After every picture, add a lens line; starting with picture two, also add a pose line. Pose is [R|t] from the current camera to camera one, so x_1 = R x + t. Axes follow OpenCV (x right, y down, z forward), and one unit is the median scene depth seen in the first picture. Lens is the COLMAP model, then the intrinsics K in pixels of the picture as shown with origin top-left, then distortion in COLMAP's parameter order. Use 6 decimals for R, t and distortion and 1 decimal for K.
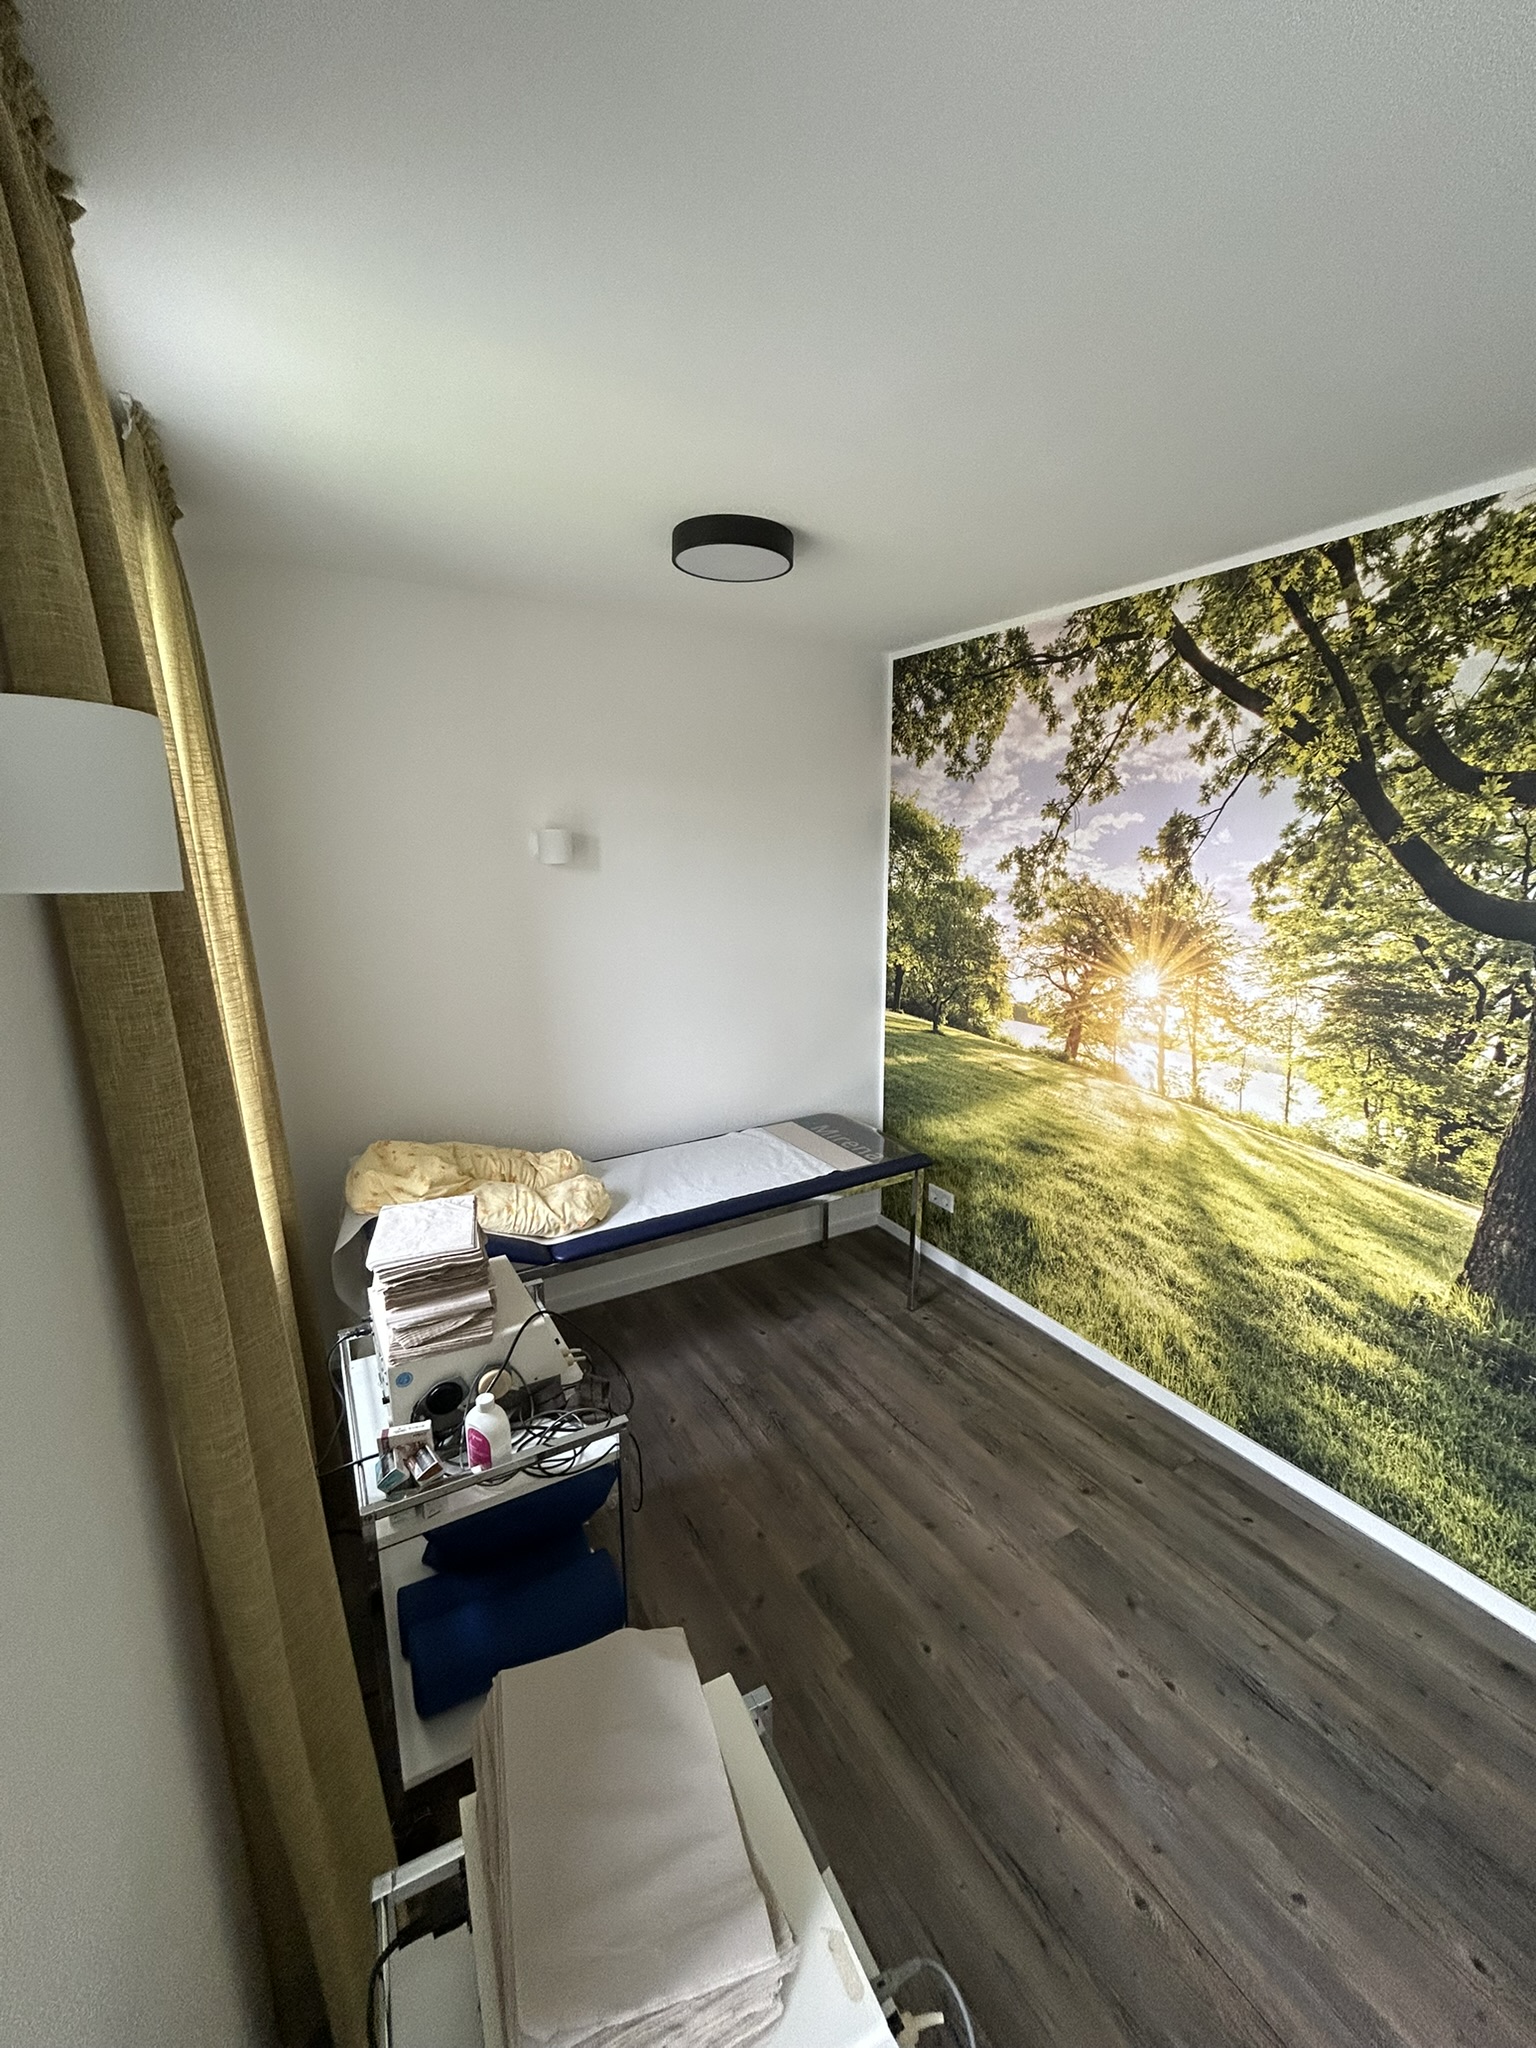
lens RADIAL K [[834.3, 0, 766.8], [0, 834.3, 1023.1], [0, 0, 1]] dist [0.002511, 0.000136]
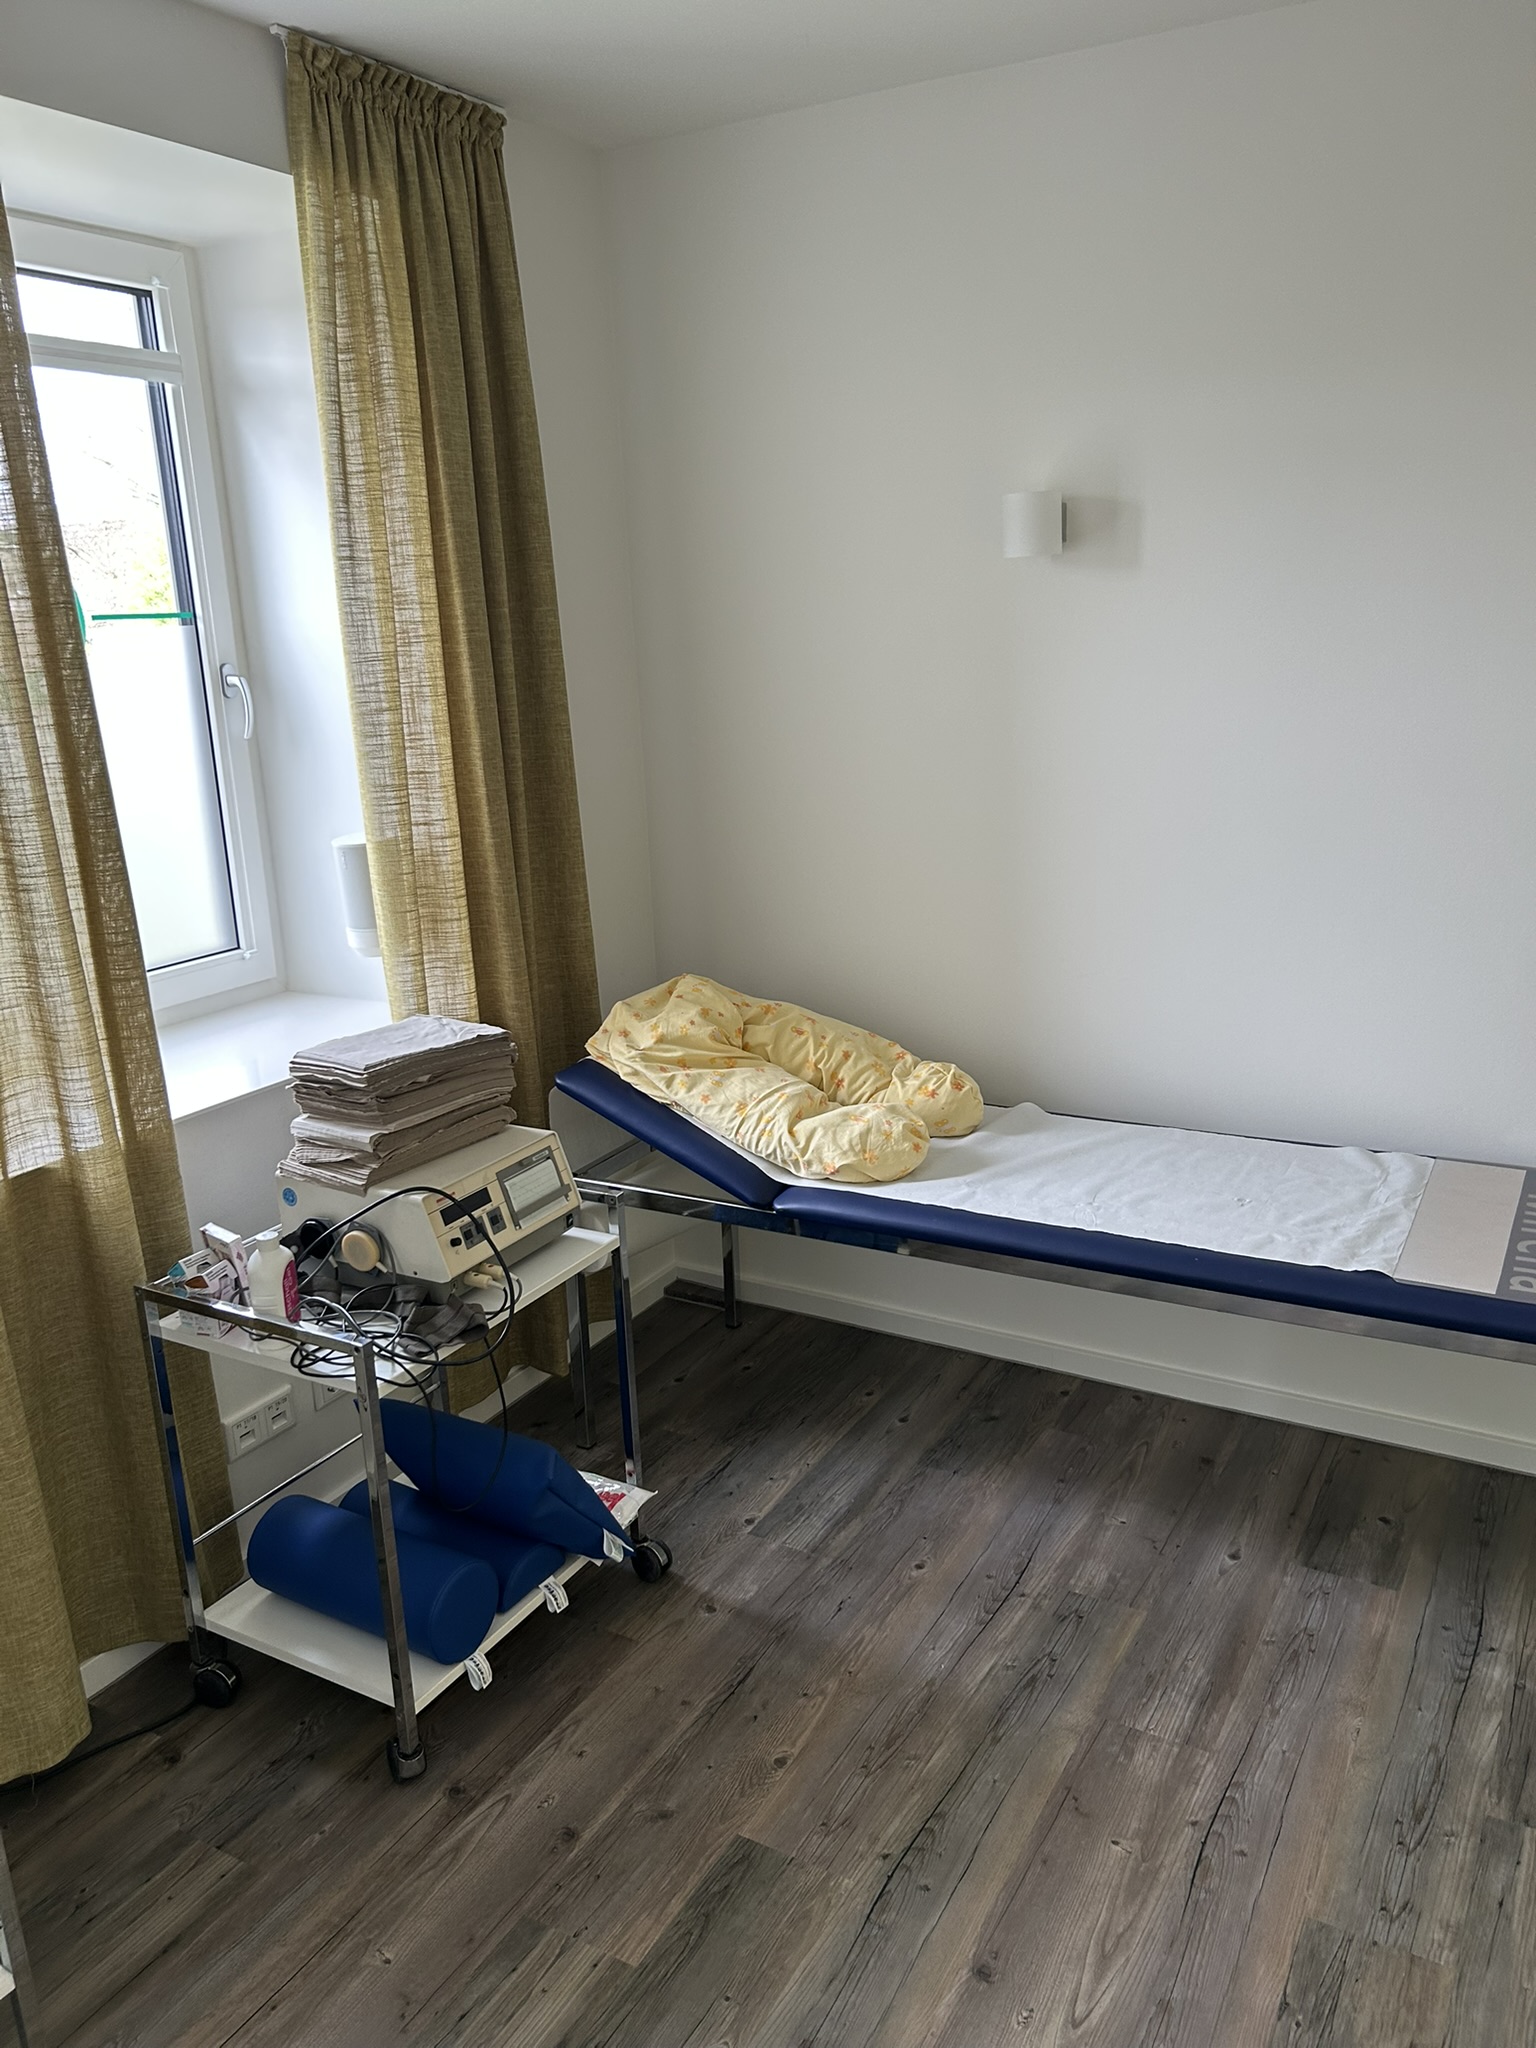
lens RADIAL K [[1534.1, 0, 767.8], [0, 1534.1, 1017.7], [0, 0, 1]] dist [0.024022, -0.004532]
pose [[0.509122, 0.198926, -0.837391, 0.854686], [-0.142245, 0.978993, 0.146080, -0.026656], [0.848859, 0.044742, 0.526723, 0.492661]]
